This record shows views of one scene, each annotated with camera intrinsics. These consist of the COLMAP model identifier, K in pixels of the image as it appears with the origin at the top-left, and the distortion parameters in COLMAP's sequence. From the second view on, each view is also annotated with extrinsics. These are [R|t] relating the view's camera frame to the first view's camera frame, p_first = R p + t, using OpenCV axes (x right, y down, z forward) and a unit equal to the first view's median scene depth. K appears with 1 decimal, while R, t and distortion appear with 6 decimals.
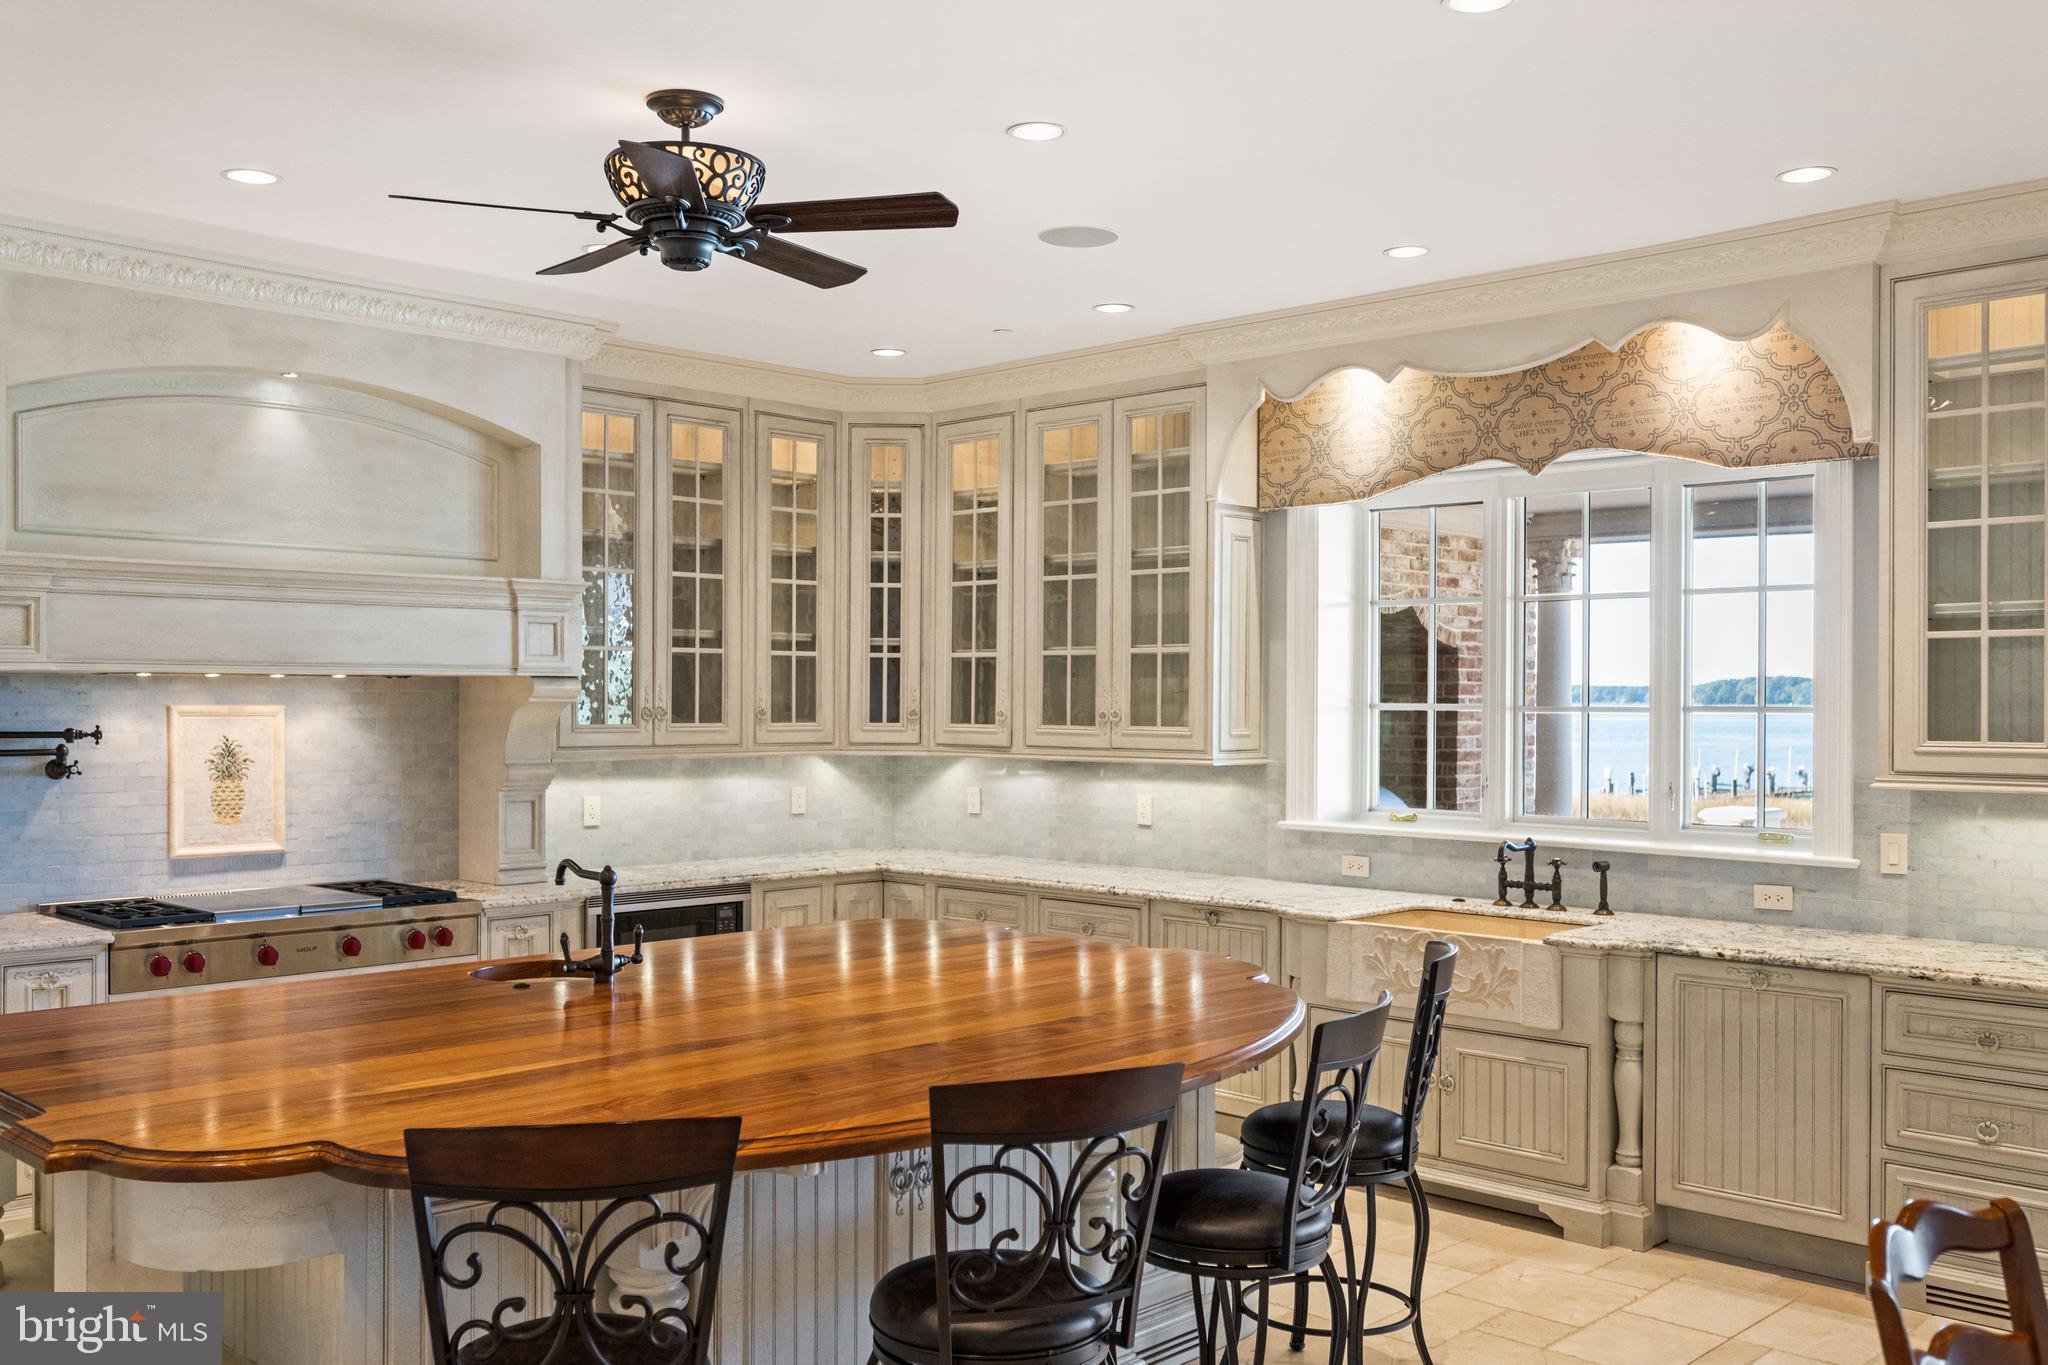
lens RADIAL K [[1810.2, 0, 1019.9], [0, 1810.2, 697.9], [0, 0, 1]] dist [0.003150, 0.001550]
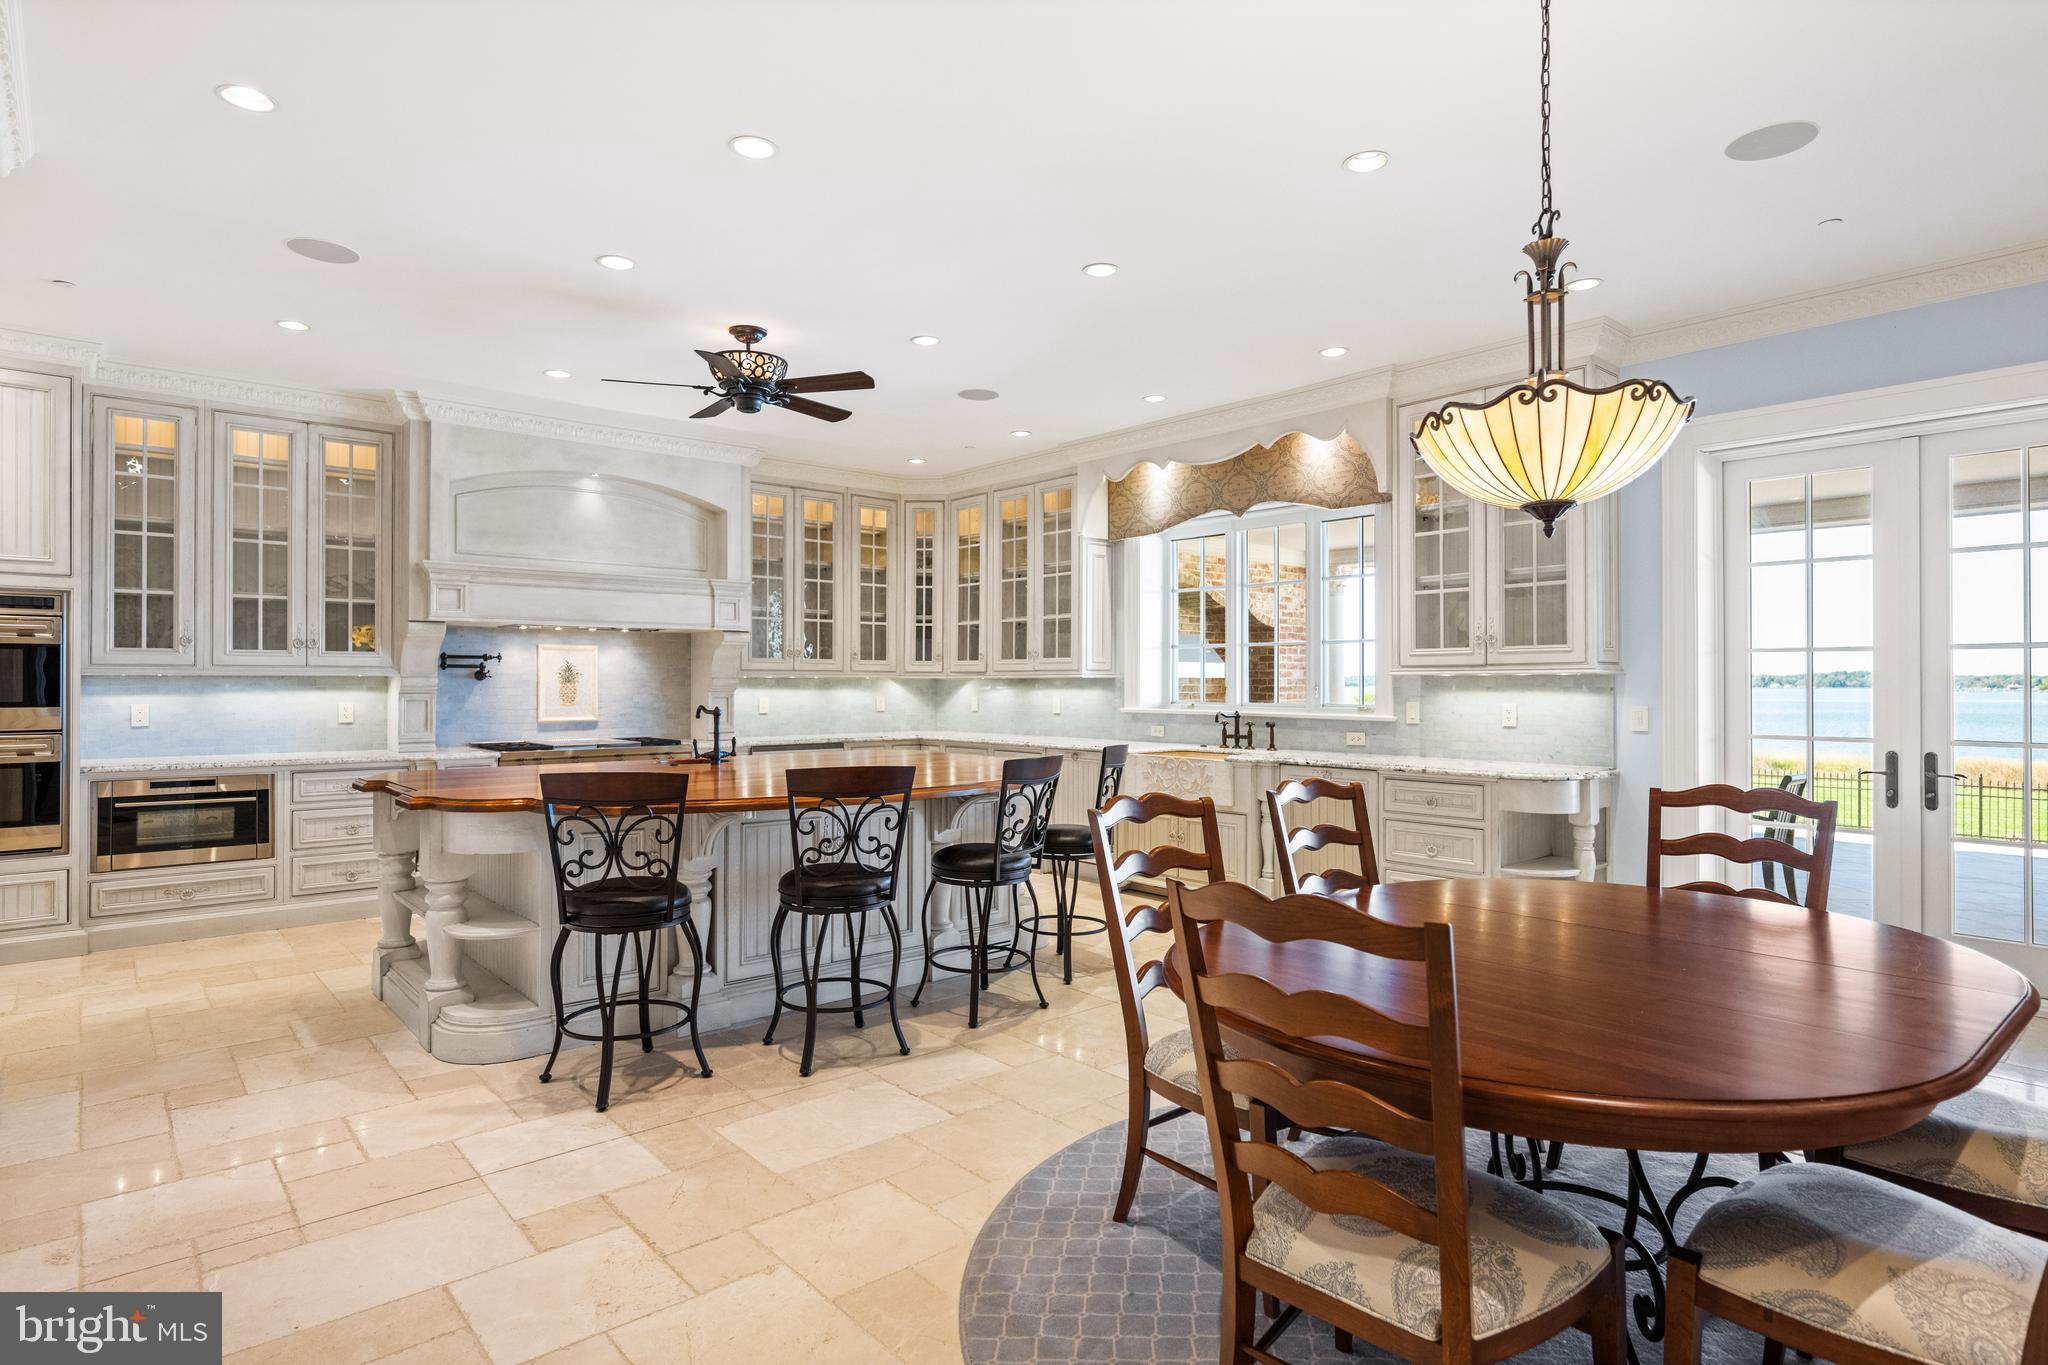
lens RADIAL K [[1094.1, 0, 1029.7], [0, 1094.1, 668.9], [0, 0, 1]] dist [0.007747, 0.000285]
pose [[0.996489, -0.003849, -0.083638, 0.163131], [0.002514, 0.999868, -0.016065, 0.051471], [0.083689, 0.015798, 0.996367, -0.141115]]
